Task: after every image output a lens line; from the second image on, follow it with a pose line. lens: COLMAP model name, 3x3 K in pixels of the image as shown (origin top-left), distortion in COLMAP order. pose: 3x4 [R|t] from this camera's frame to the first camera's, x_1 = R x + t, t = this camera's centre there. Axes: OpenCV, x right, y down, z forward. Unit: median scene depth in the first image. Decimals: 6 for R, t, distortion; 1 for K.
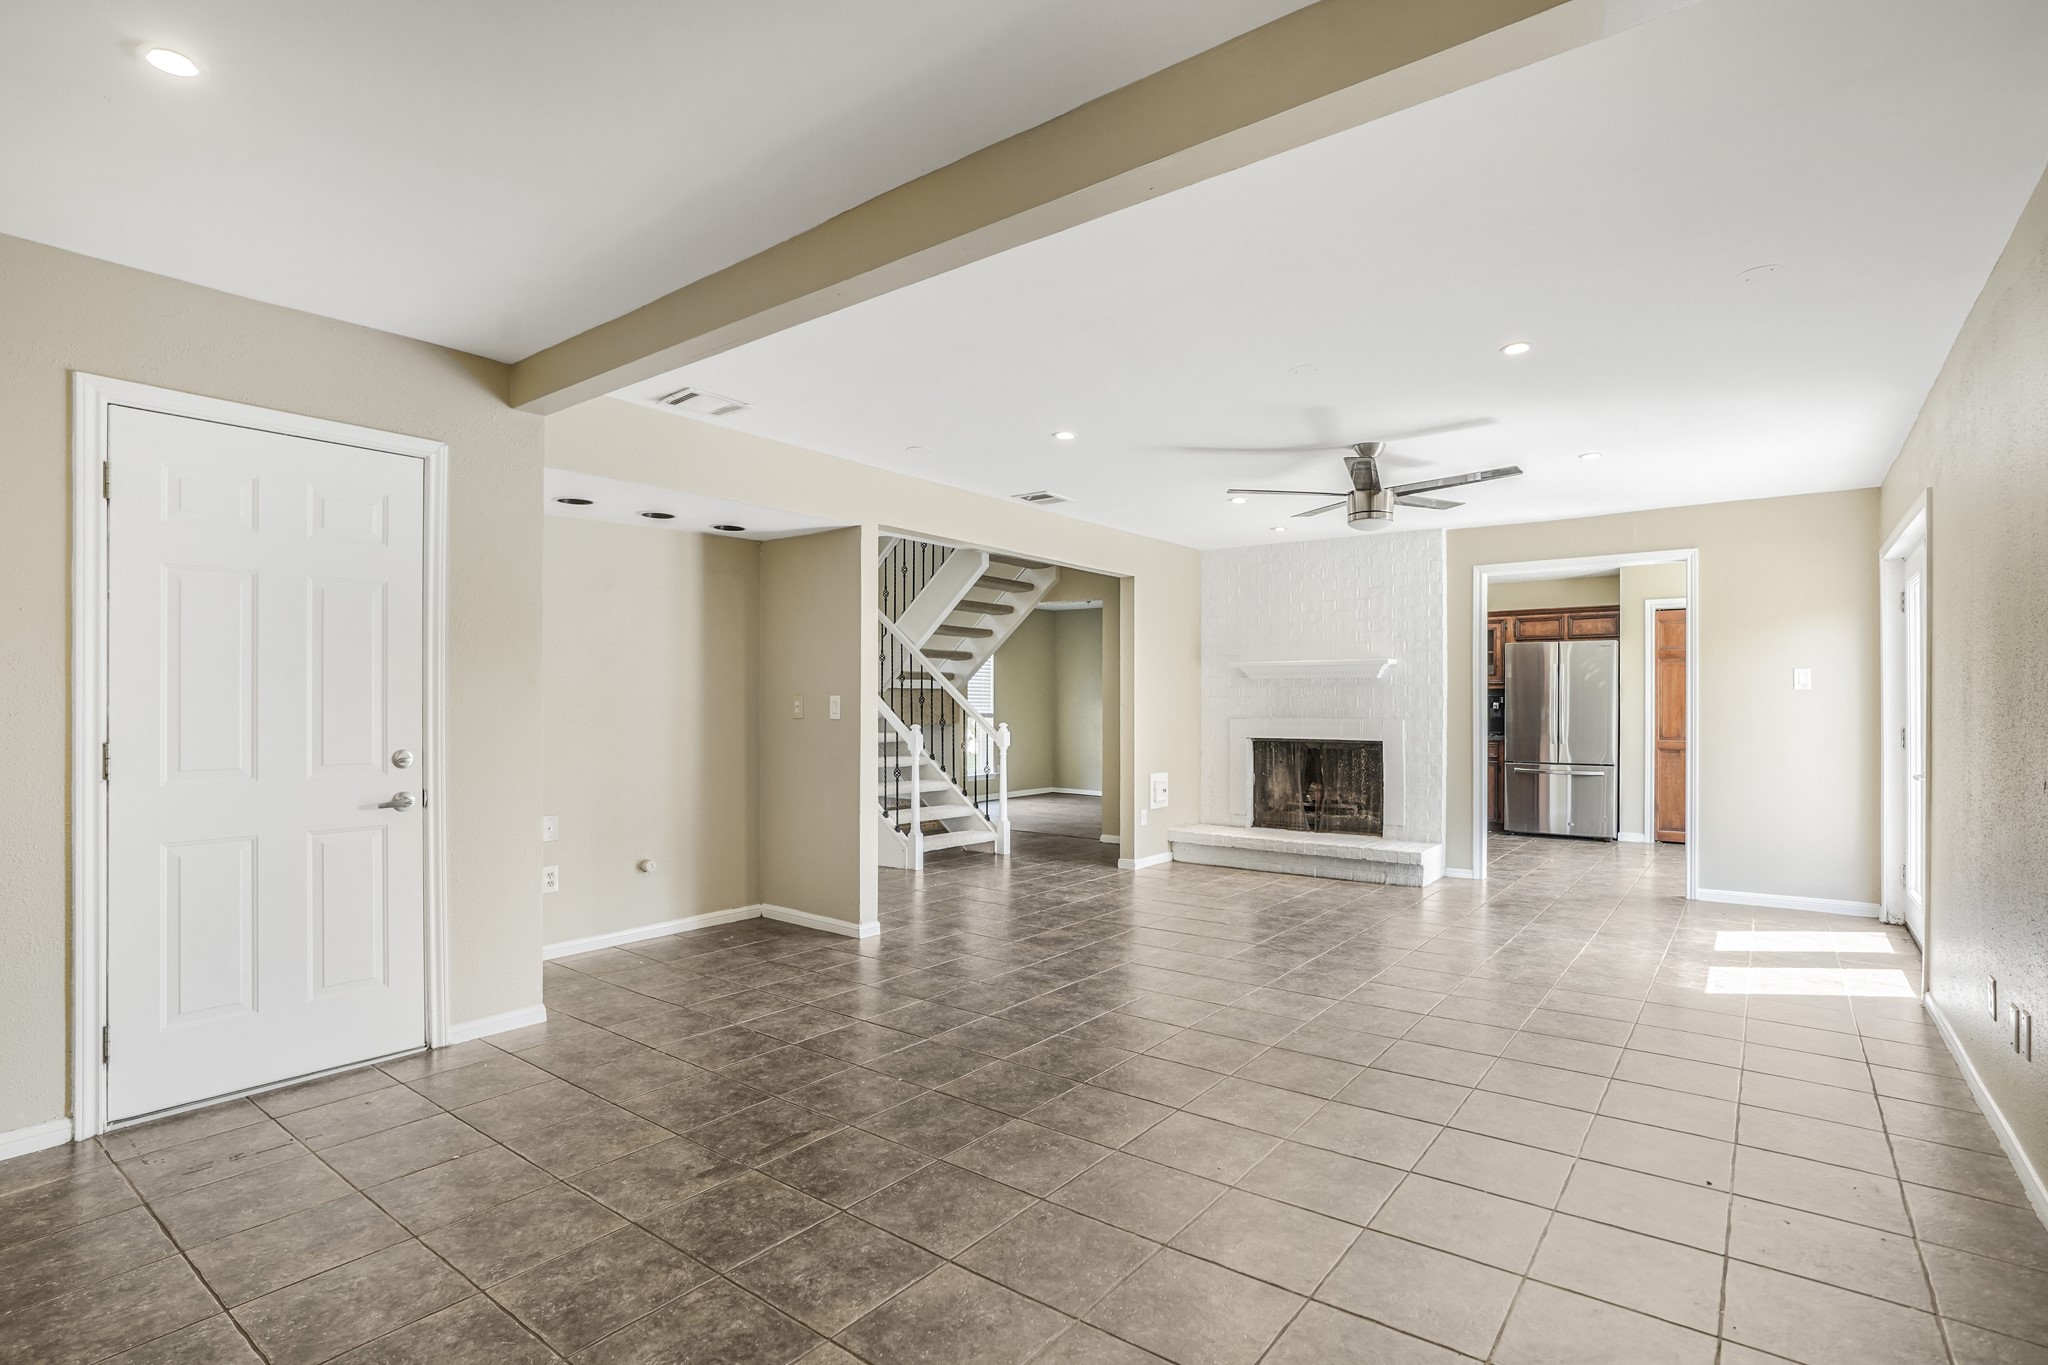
lens RADIAL K [[987.5, 0, 1067.2], [0, 987.5, 709.1], [0, 0, 1]] dist [-0.001438, 0.000032]
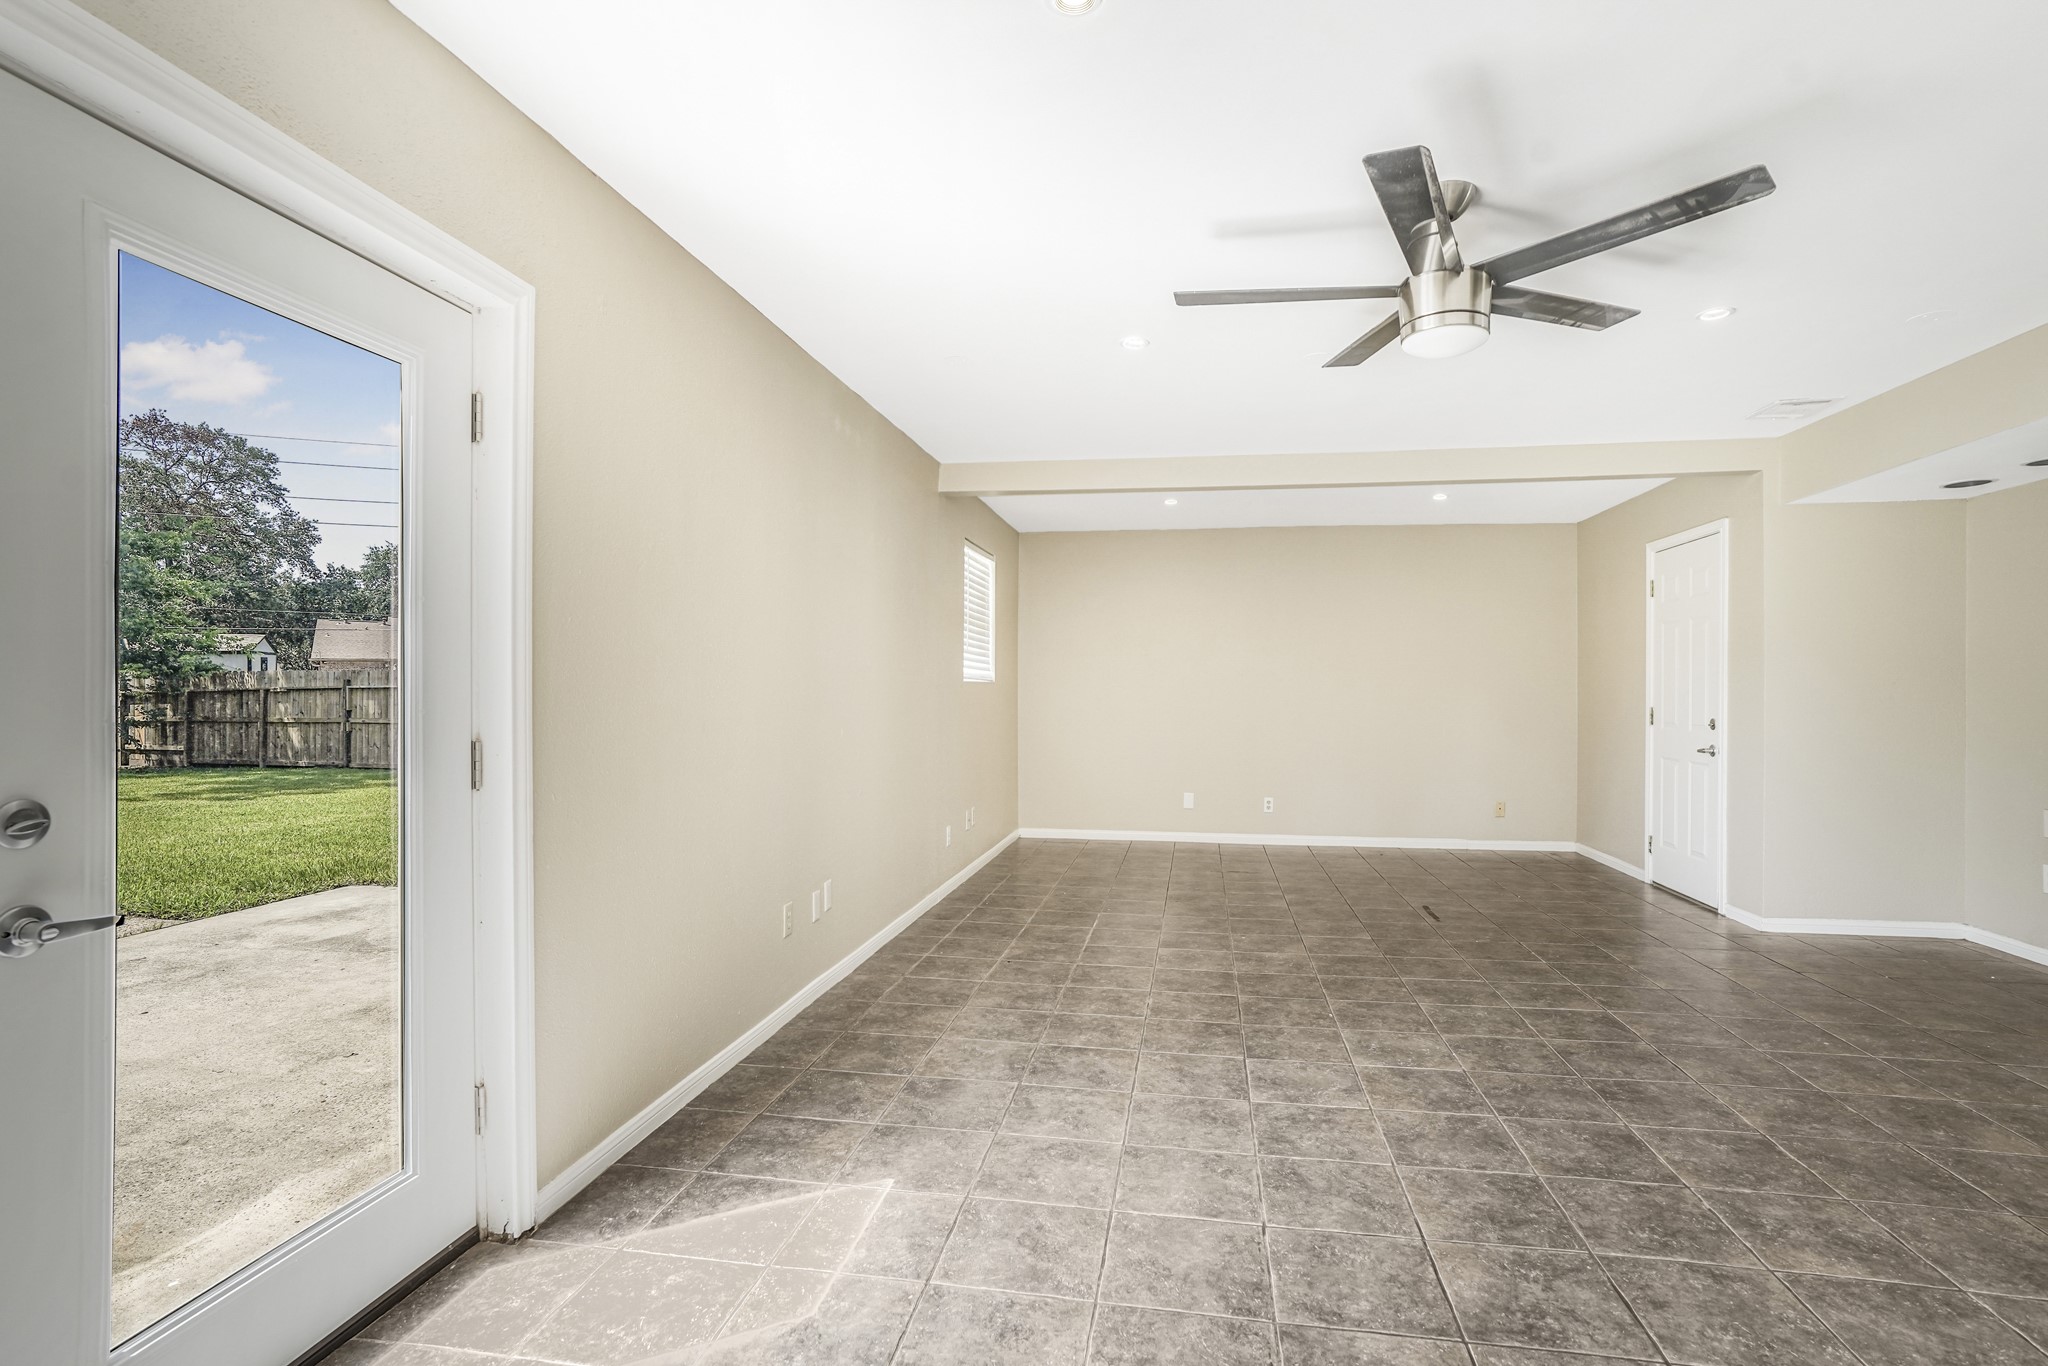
lens RADIAL K [[975.1, 0, 1025.4], [0, 975.1, 692.5], [0, 0, 1]] dist [-0.047284, 0.028207]
pose [[-0.900076, -0.003293, -0.435720, 0.894931], [-0.006247, 0.999966, 0.005348, -0.002509], [0.435688, 0.007535, -0.900066, 1.665195]]
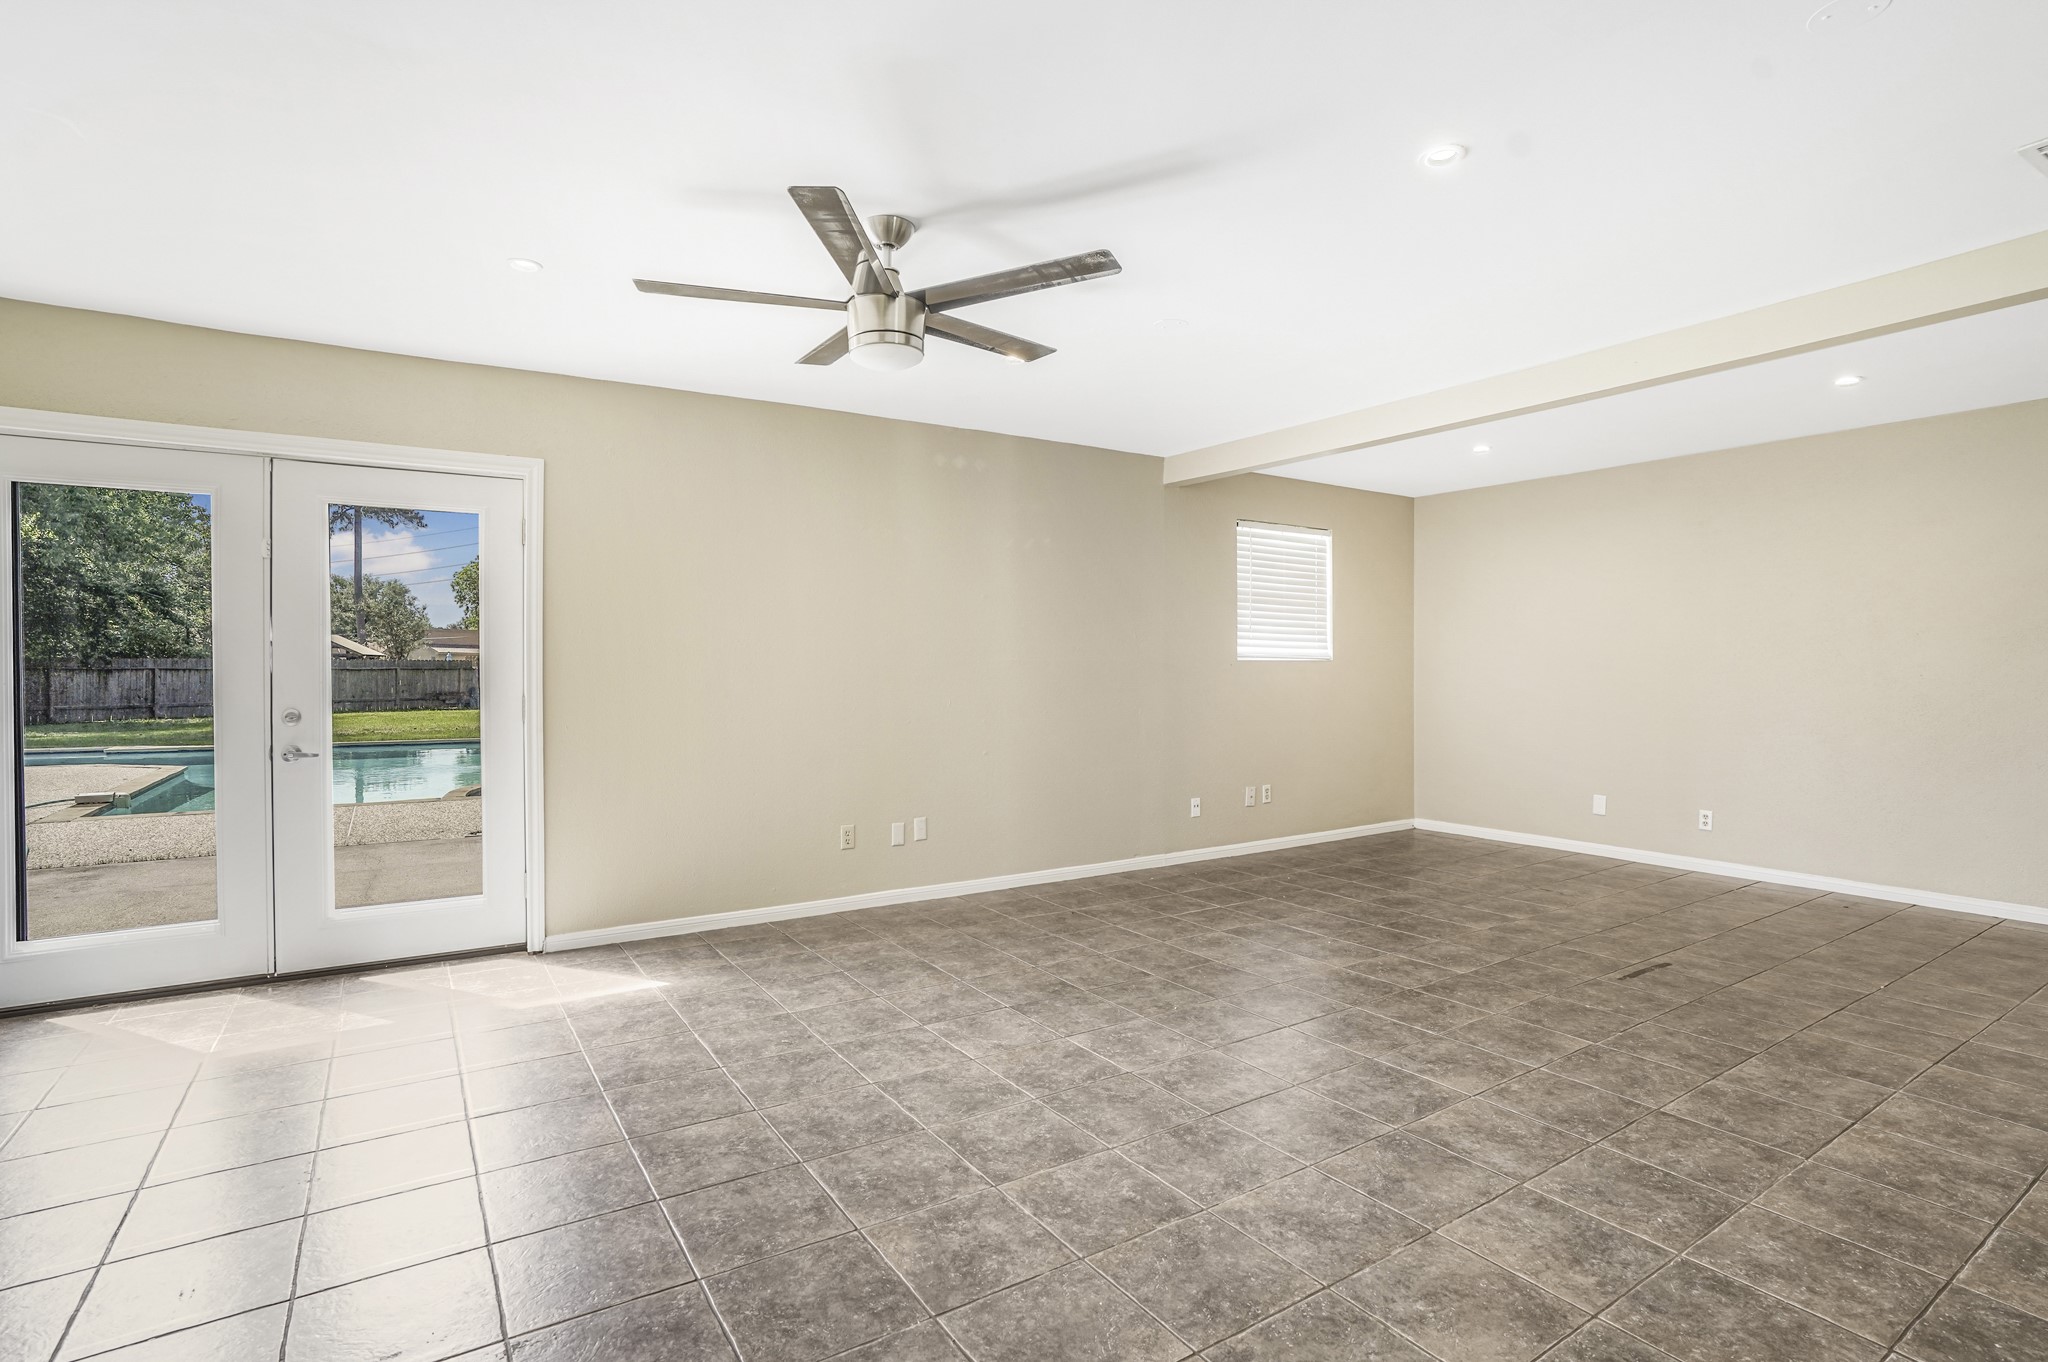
lens RADIAL K [[983.8, 0, 1029.2], [0, 983.8, 670.5], [0, 0, 1]] dist [-0.066142, 0.021780]
pose [[-0.931629, -0.000864, 0.363409, 0.018922], [0.001904, 0.999972, 0.007260, -0.007107], [-0.363405, 0.007456, -0.931601, 1.843667]]
